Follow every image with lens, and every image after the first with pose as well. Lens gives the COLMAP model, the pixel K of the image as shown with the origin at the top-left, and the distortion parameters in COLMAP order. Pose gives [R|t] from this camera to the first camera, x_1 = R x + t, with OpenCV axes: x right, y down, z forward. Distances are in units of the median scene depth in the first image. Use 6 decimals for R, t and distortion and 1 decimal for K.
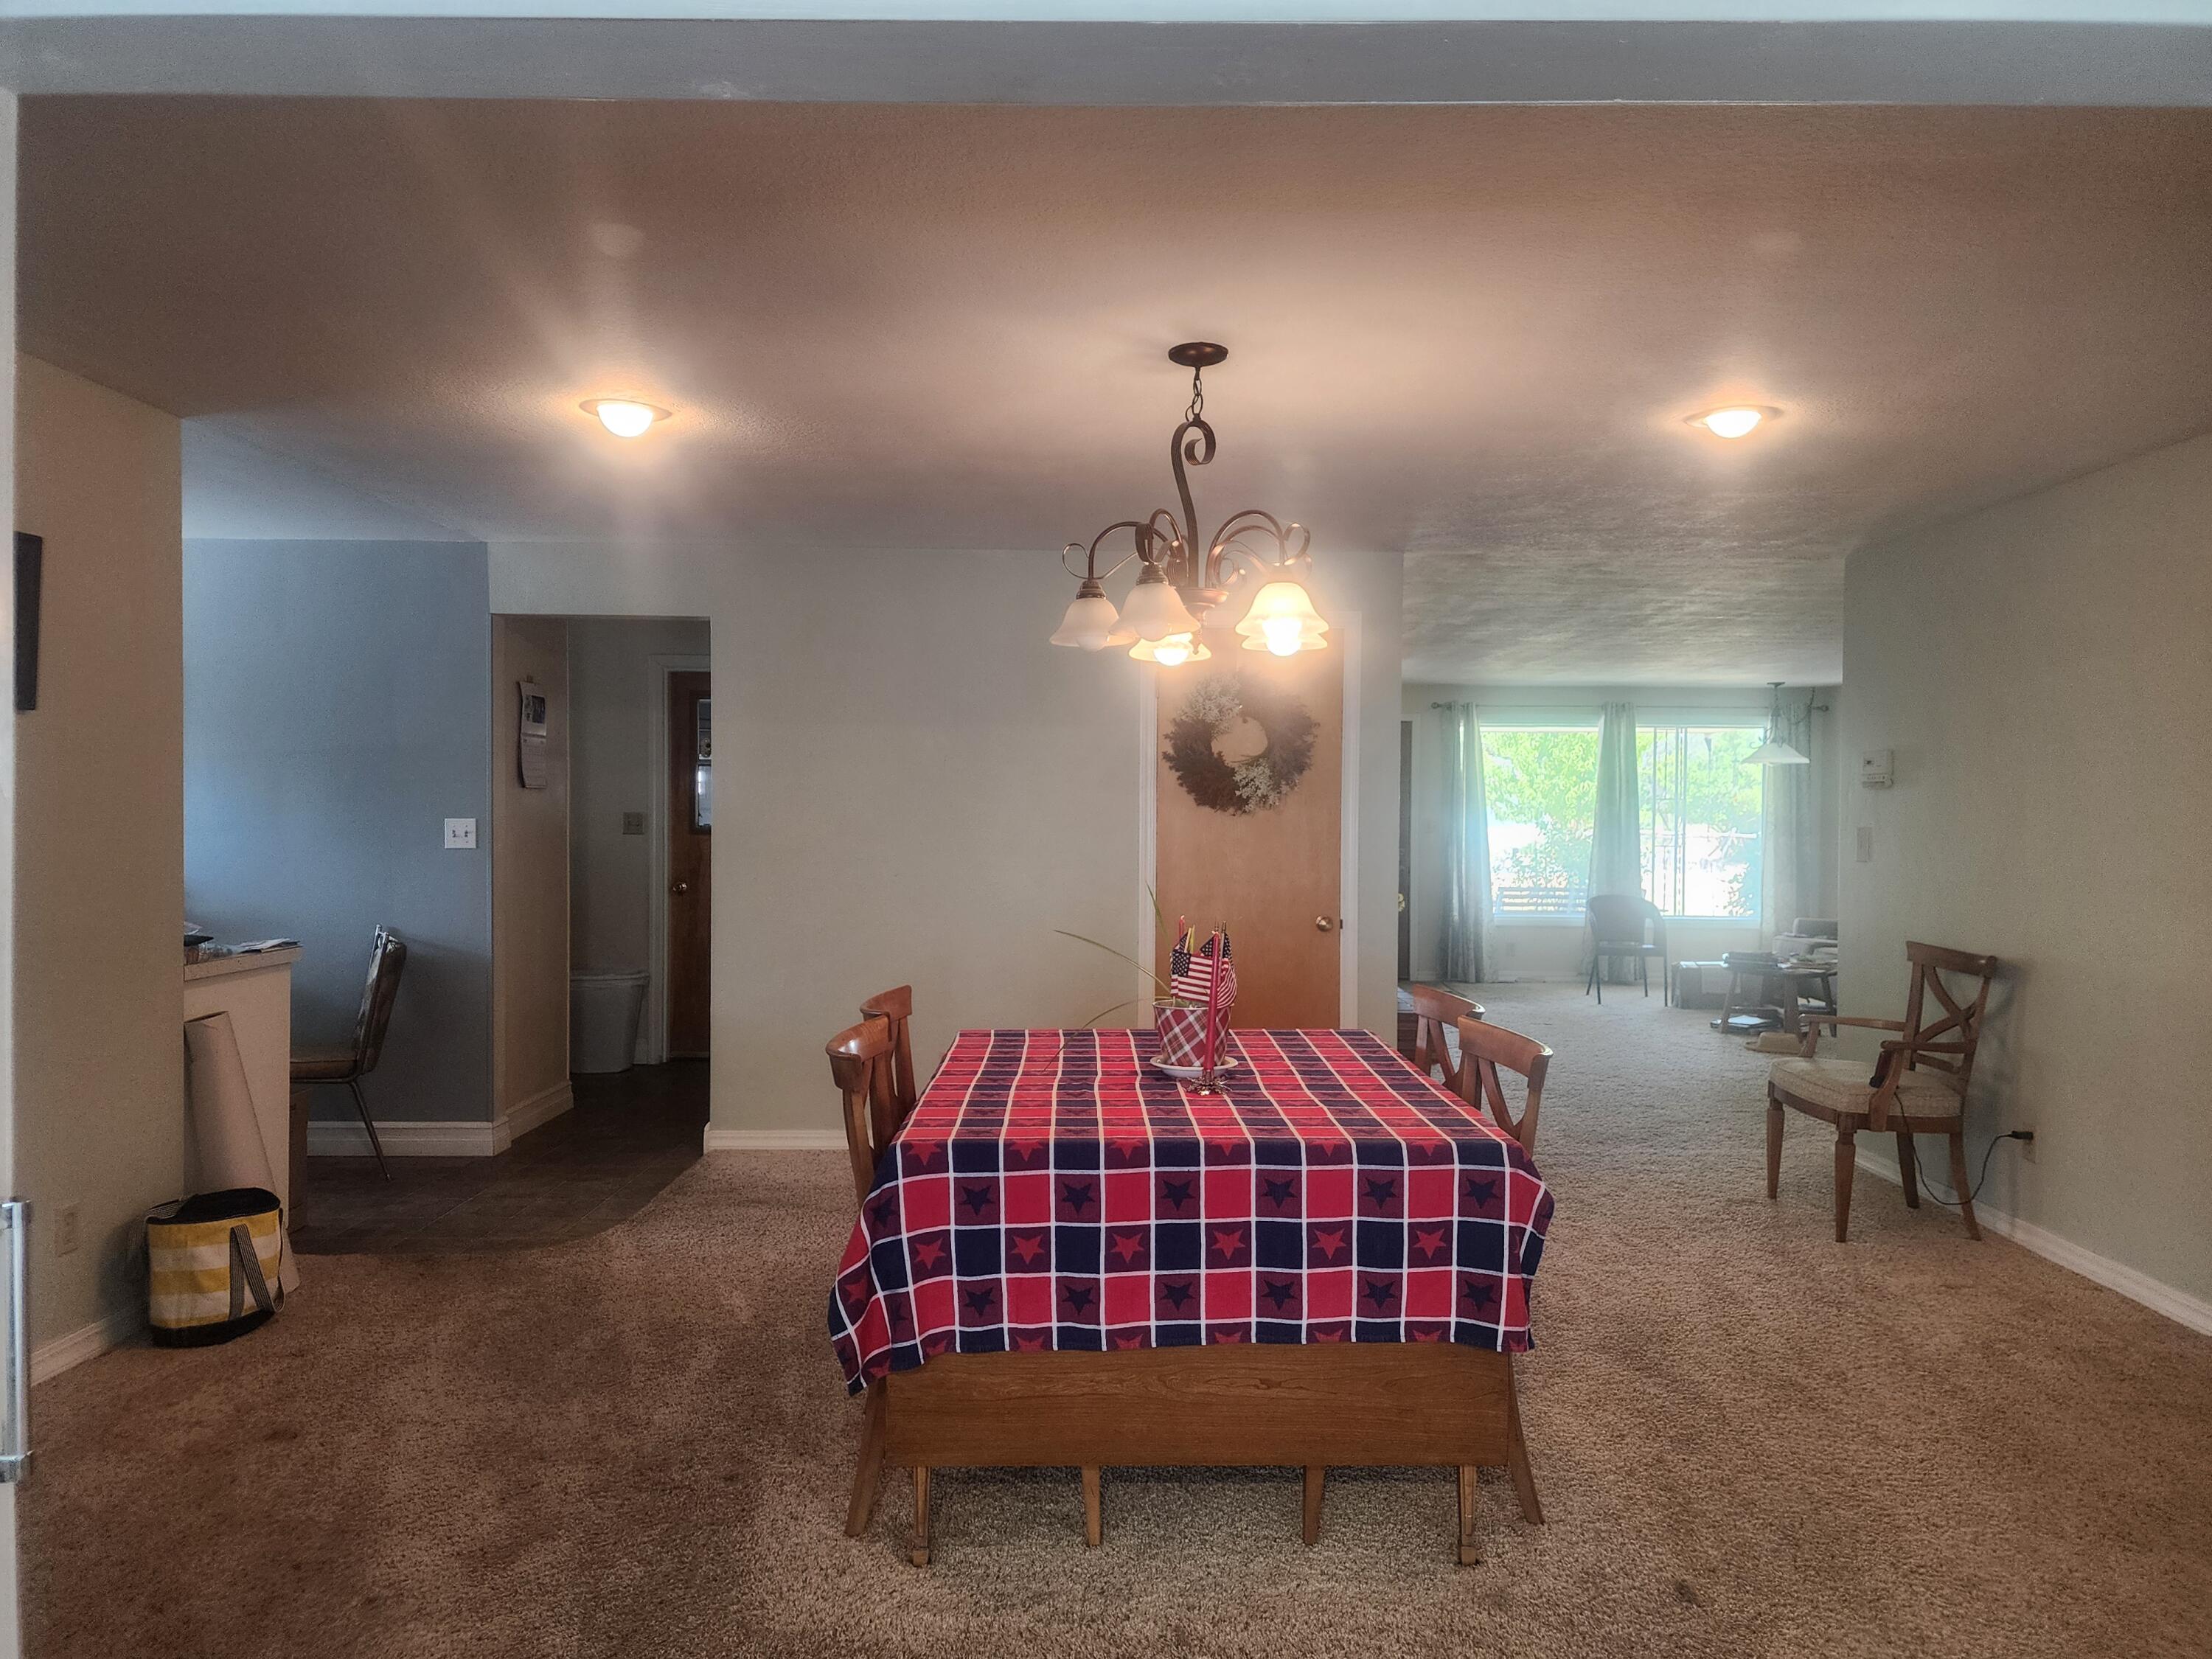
lens RADIAL K [[1472.9, 0, 1110.4], [0, 1472.9, 831.1], [0, 0, 1]] dist [0.037518, -0.029897]
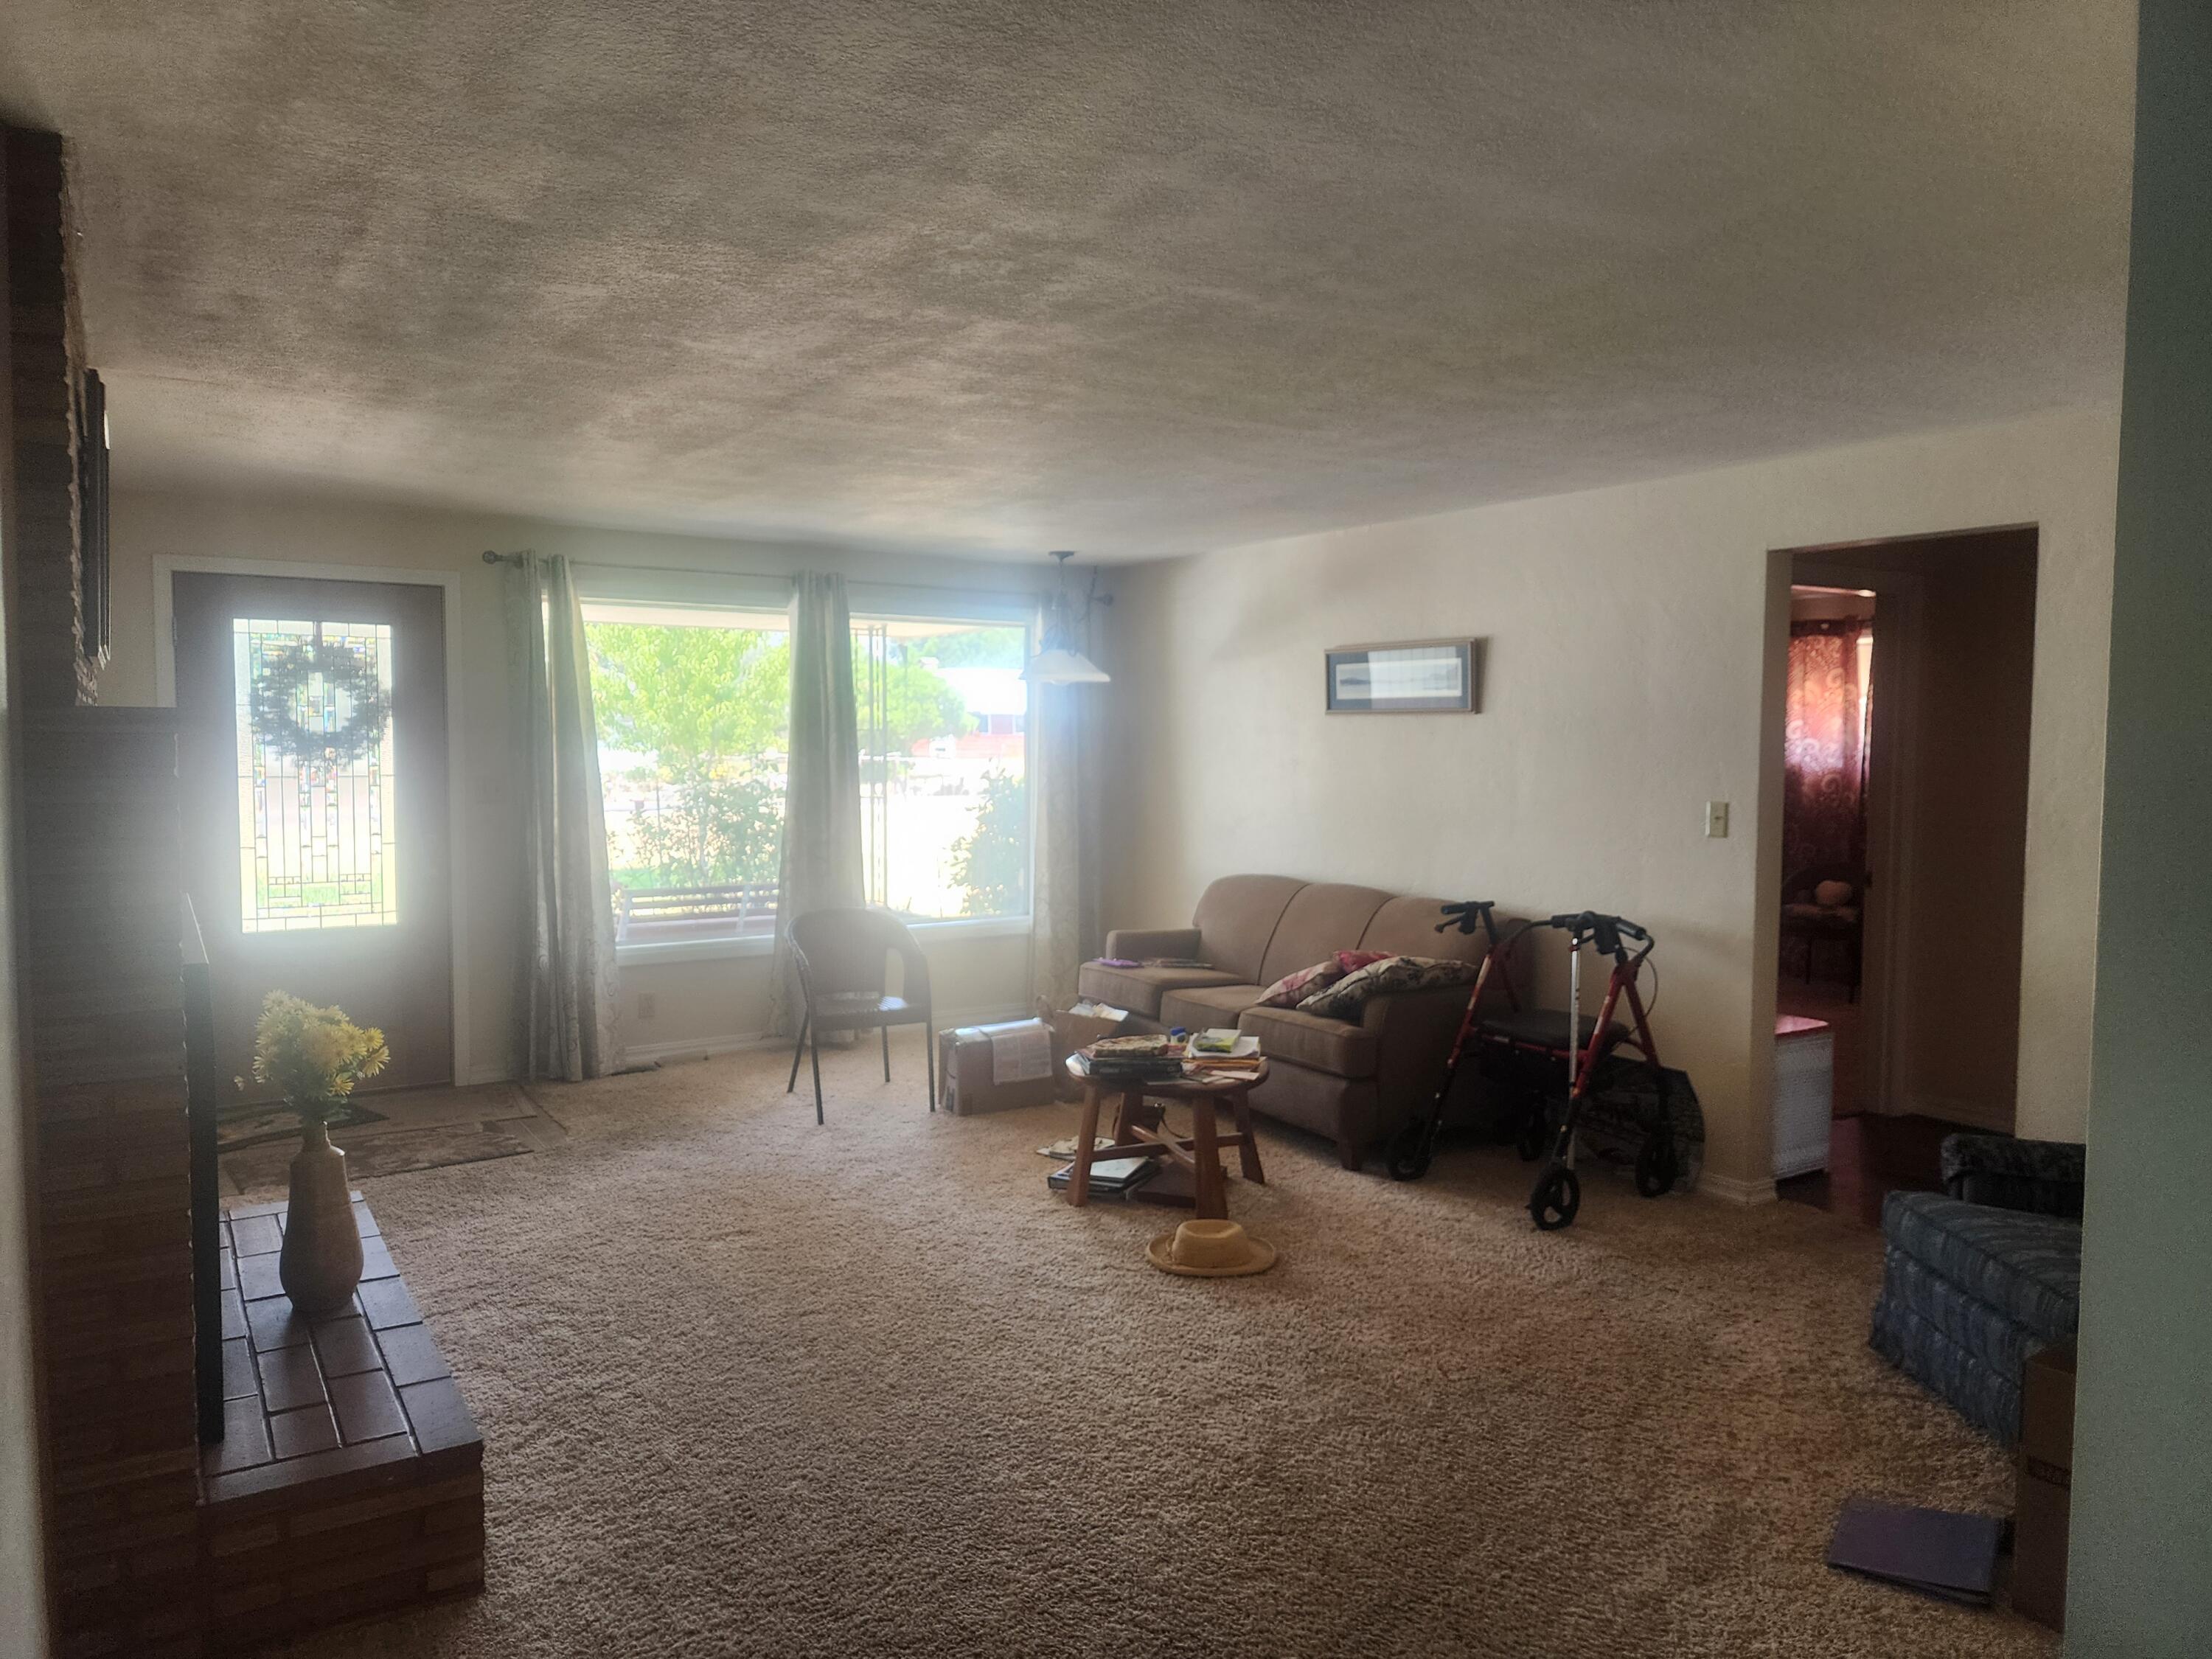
lens RADIAL K [[1472.9, 0, 1116.4], [0, 1472.9, 828.4], [0, 0, 1]] dist [0.037518, -0.029897]
pose [[0.829617, -0.037022, 0.557104, 0.109767], [0.005962, 0.998330, 0.057465, -0.018216], [-0.558301, -0.044352, 0.828452, 0.444004]]
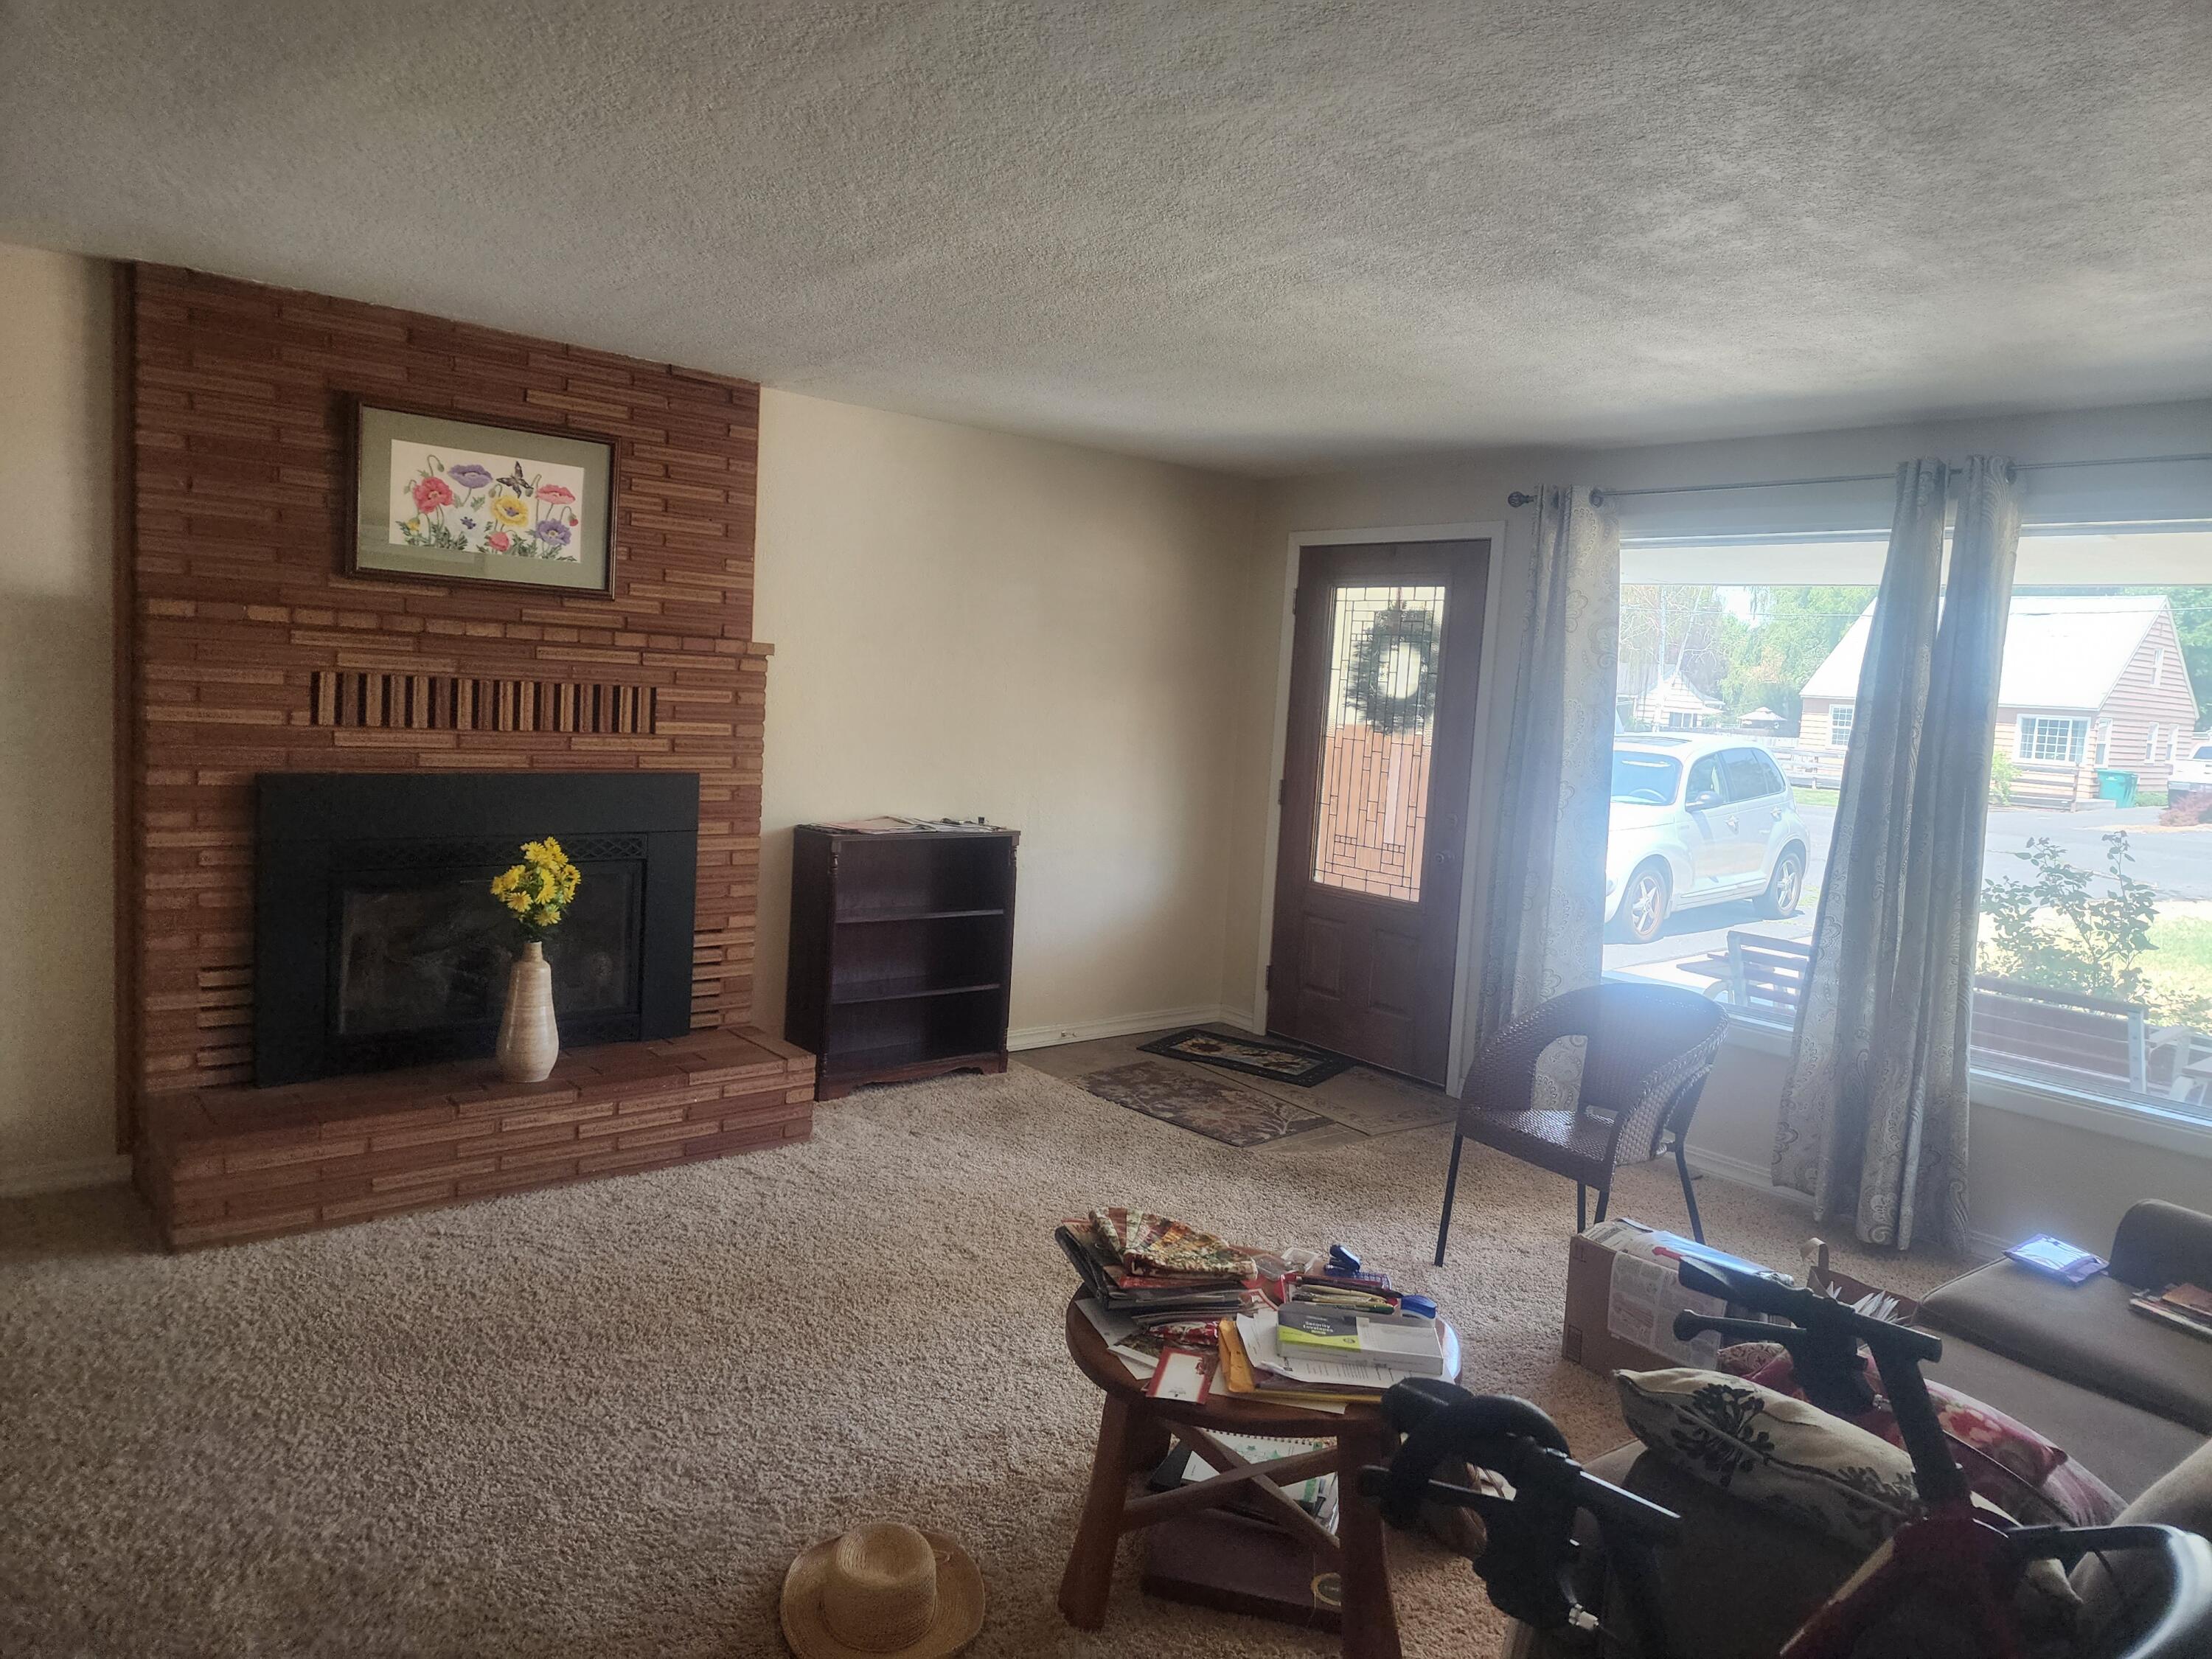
lens RADIAL K [[1472.9, 0, 1115.3], [0, 1472.9, 833.7], [0, 0, 1]] dist [0.037518, -0.029897]
pose [[0.644573, 0.111858, -0.756316, 0.502570], [-0.059163, 0.993571, 0.096526, -0.020586], [0.762251, -0.017473, 0.647046, 0.624505]]
